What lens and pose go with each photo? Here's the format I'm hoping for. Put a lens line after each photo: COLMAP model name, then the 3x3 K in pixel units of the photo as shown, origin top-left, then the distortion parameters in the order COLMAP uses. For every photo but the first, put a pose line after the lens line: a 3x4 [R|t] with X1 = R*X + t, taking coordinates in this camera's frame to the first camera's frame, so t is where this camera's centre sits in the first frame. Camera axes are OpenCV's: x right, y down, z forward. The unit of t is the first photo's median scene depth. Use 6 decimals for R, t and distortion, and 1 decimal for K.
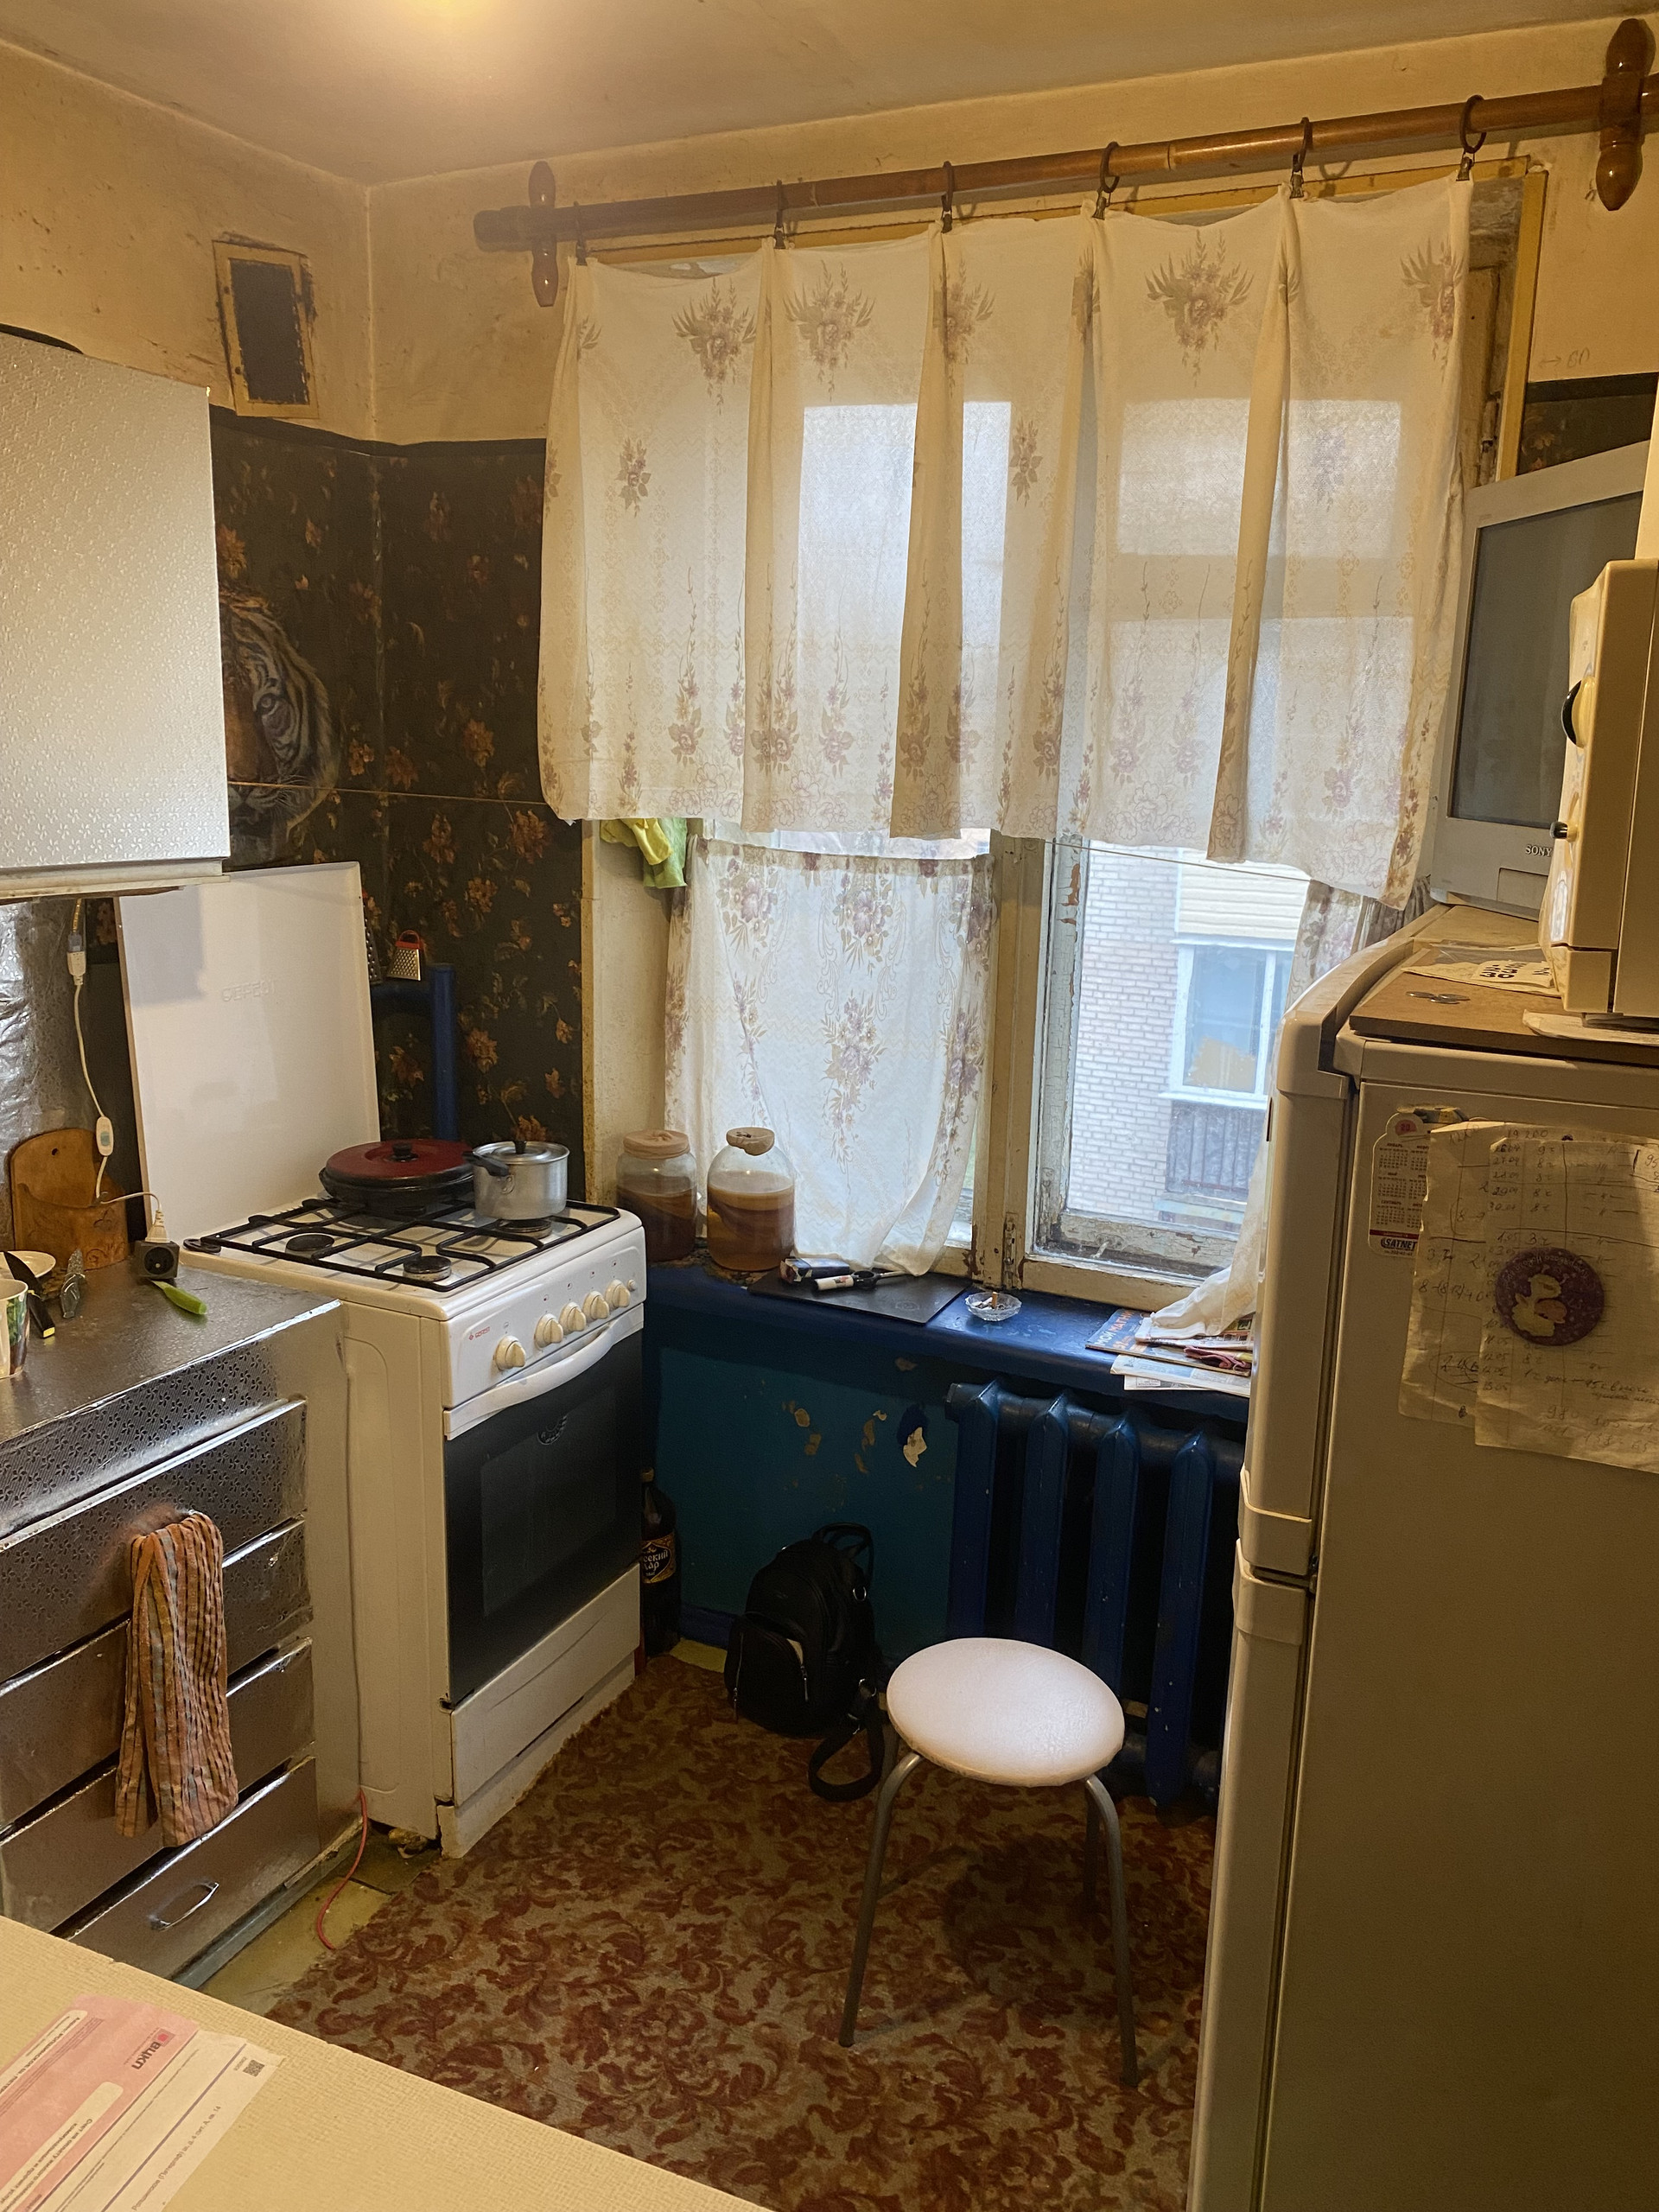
lens RADIAL K [[1701.6, 0, 836.0], [0, 1701.6, 1103.2], [0, 0, 1]] dist [-0.012560, 0.006771]
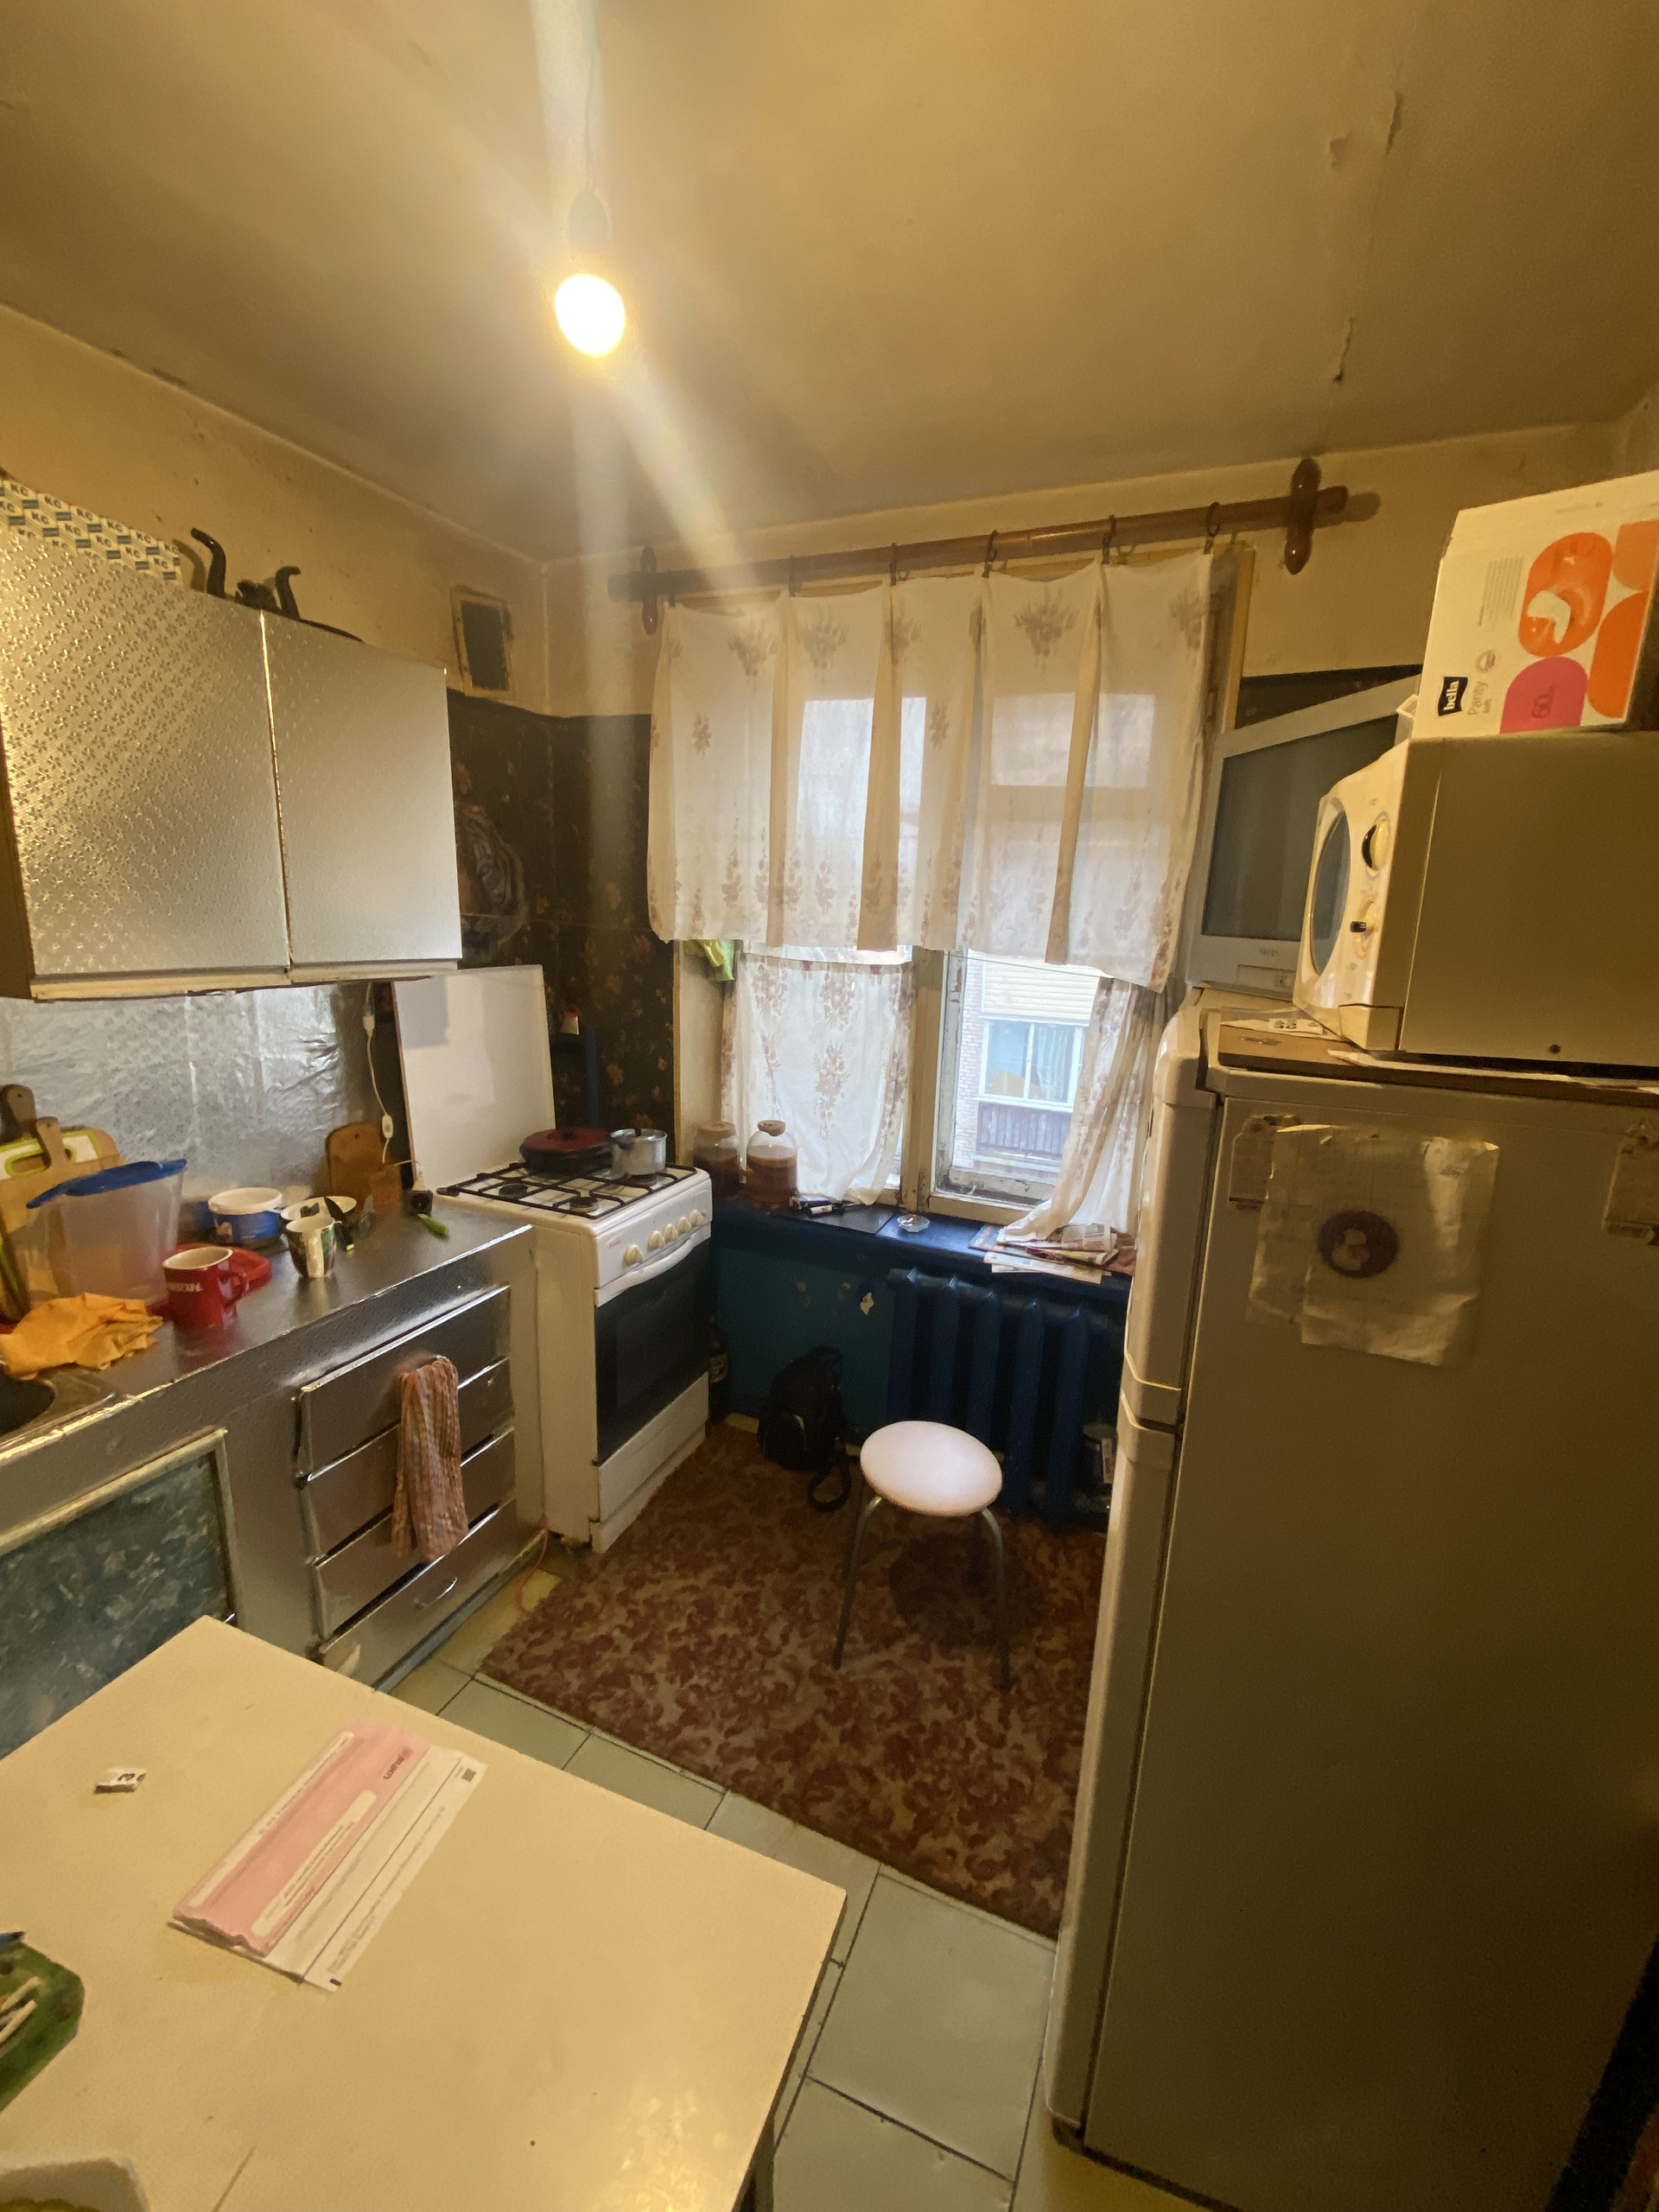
lens RADIAL K [[894.2, 0, 829.7], [0, 894.2, 1113.2], [0, 0, 1]] dist [0.007144, -0.012921]
pose [[0.999356, -0.001174, 0.035850, -0.028826], [0.000753, 0.999931, 0.011765, -0.003697], [-0.035861, -0.011731, 0.999288, 0.109853]]
